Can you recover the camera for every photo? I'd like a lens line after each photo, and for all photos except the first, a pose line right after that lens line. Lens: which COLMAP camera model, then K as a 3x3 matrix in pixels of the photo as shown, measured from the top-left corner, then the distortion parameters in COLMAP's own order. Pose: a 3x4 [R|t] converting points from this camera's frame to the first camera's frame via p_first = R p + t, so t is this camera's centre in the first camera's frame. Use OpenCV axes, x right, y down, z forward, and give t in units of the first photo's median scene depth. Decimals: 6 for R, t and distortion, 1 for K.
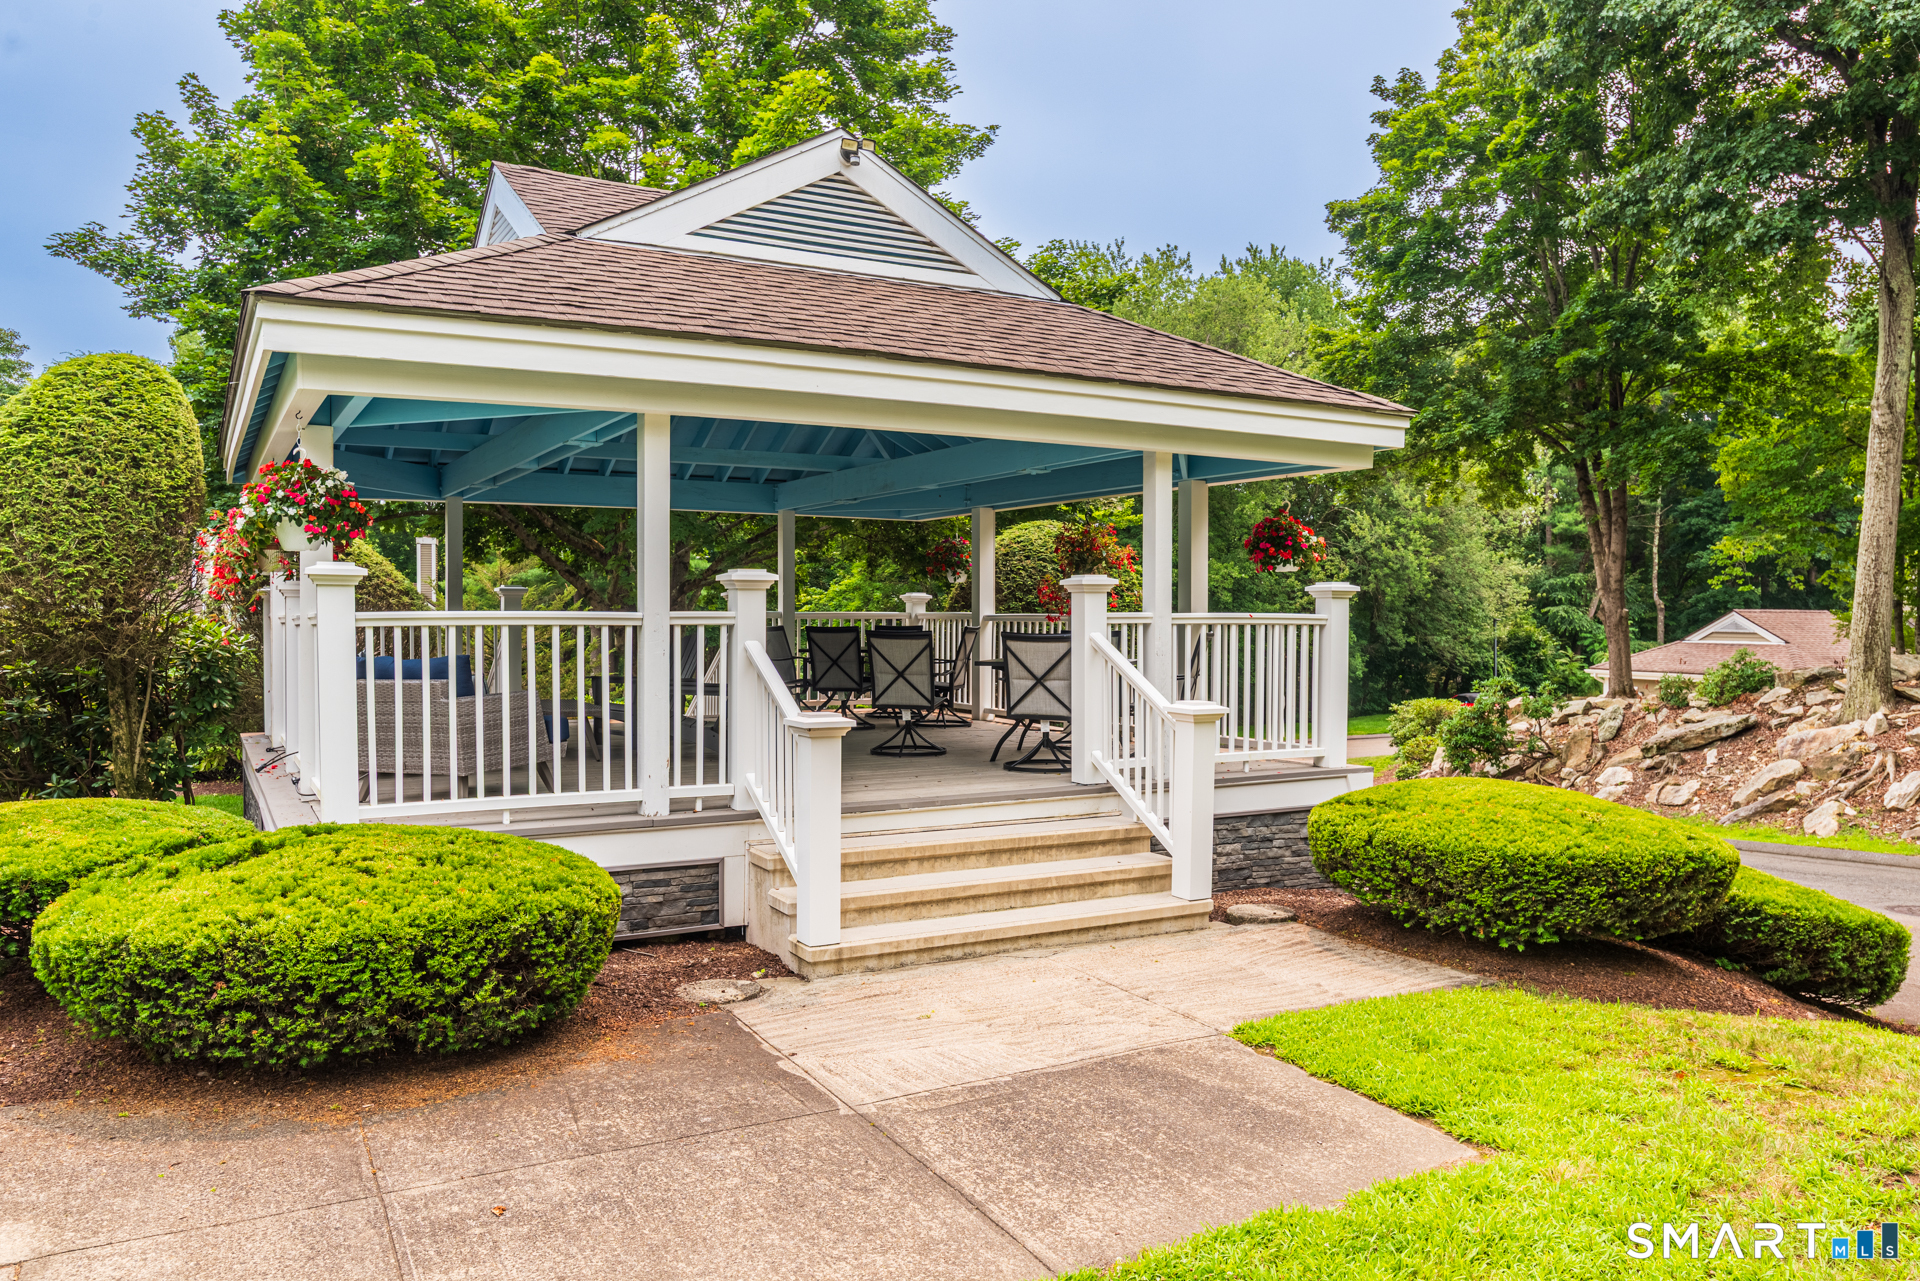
lens RADIAL K [[1384.1, 0, 974.8], [0, 1384.1, 639.5], [0, 0, 1]] dist [-0.014512, 0.016251]
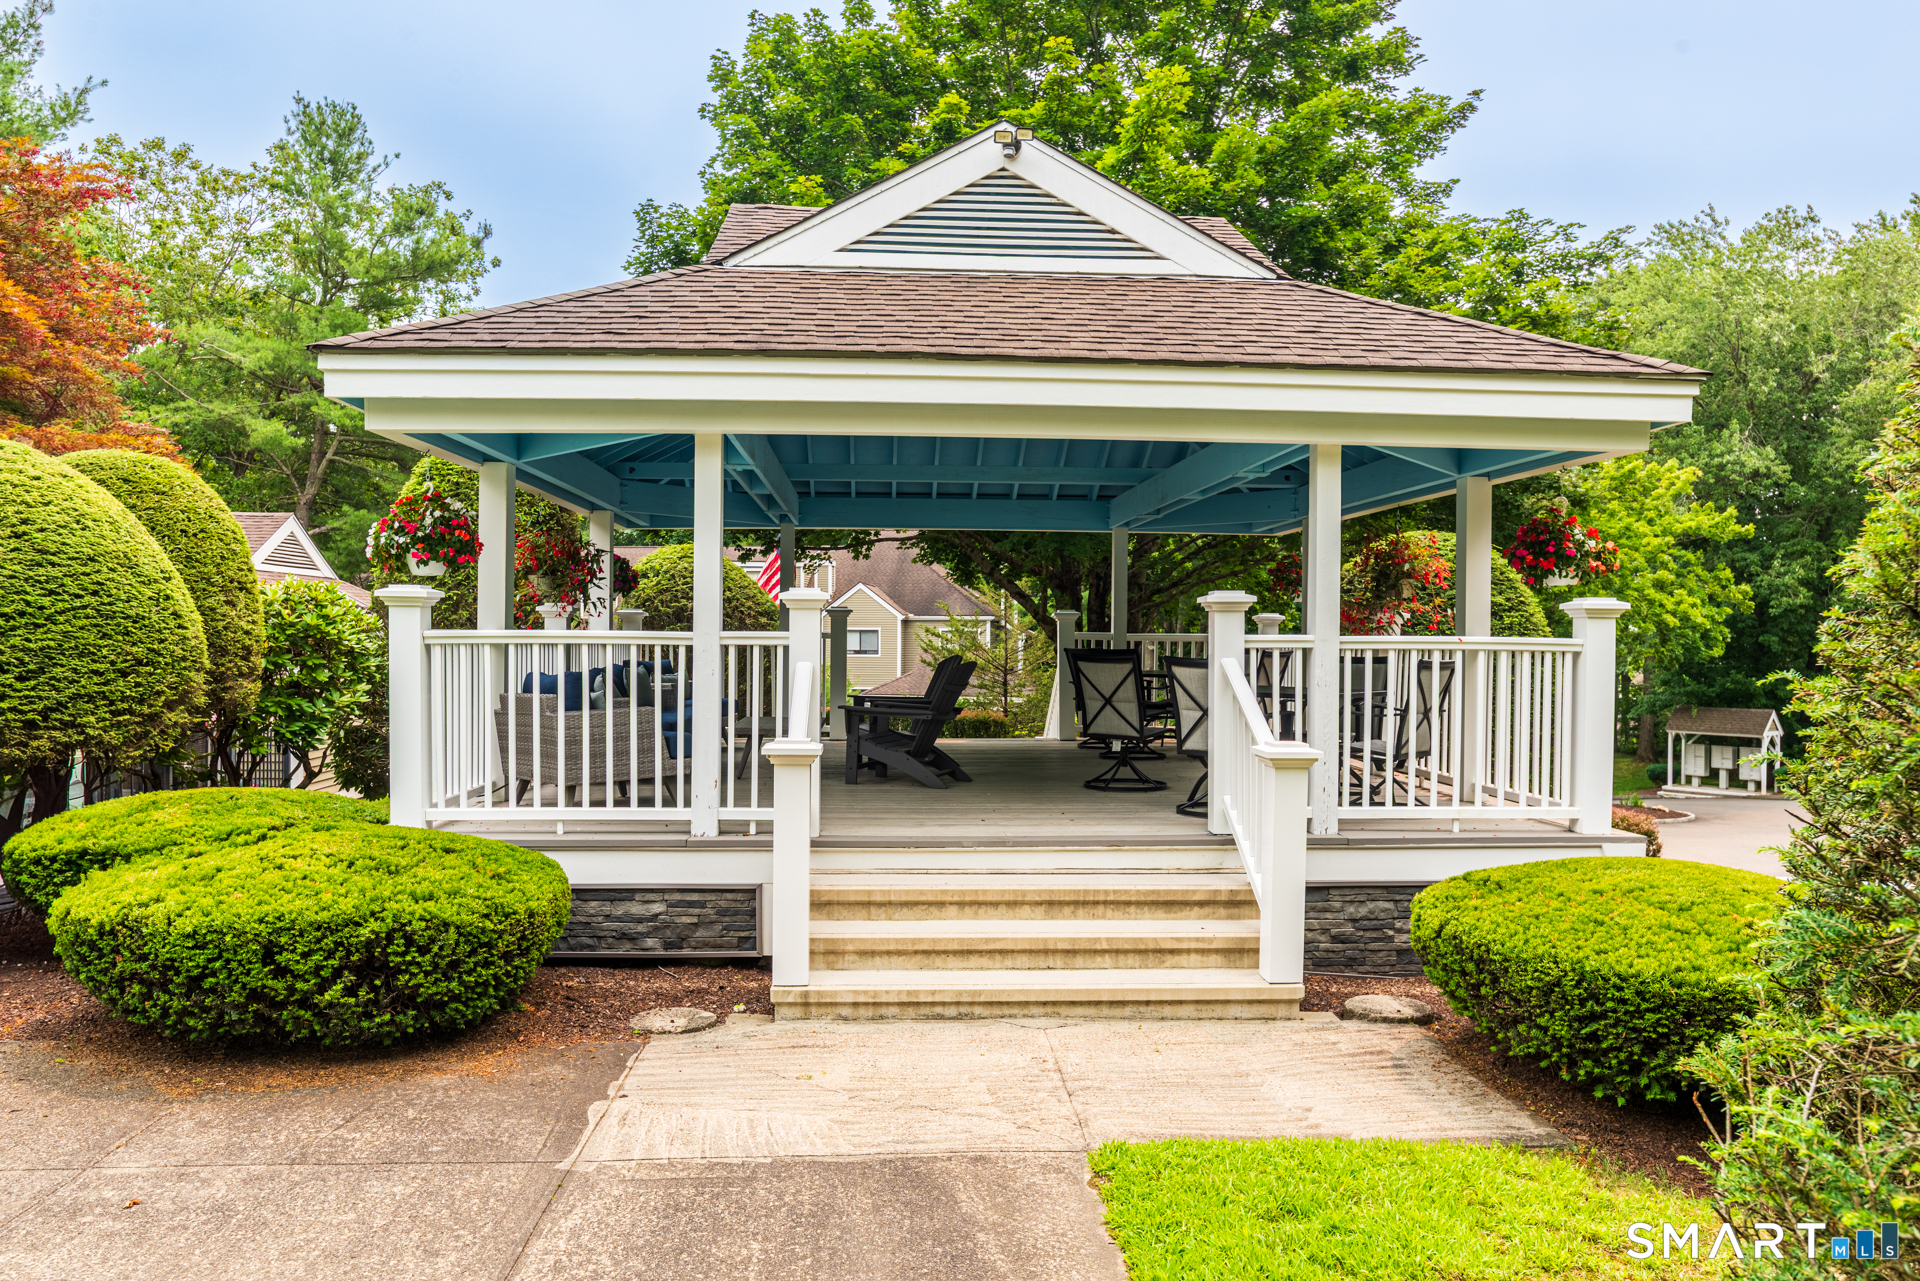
lens RADIAL K [[1384.1, 0, 959.7], [0, 1384.1, 642.7], [0, 0, 1]] dist [-0.014512, 0.016251]
pose [[0.898294, 0.007268, -0.439336, 0.374058], [-0.013177, 0.999859, -0.010403, -0.004081], [0.439198, 0.015134, 0.898263, 0.184035]]
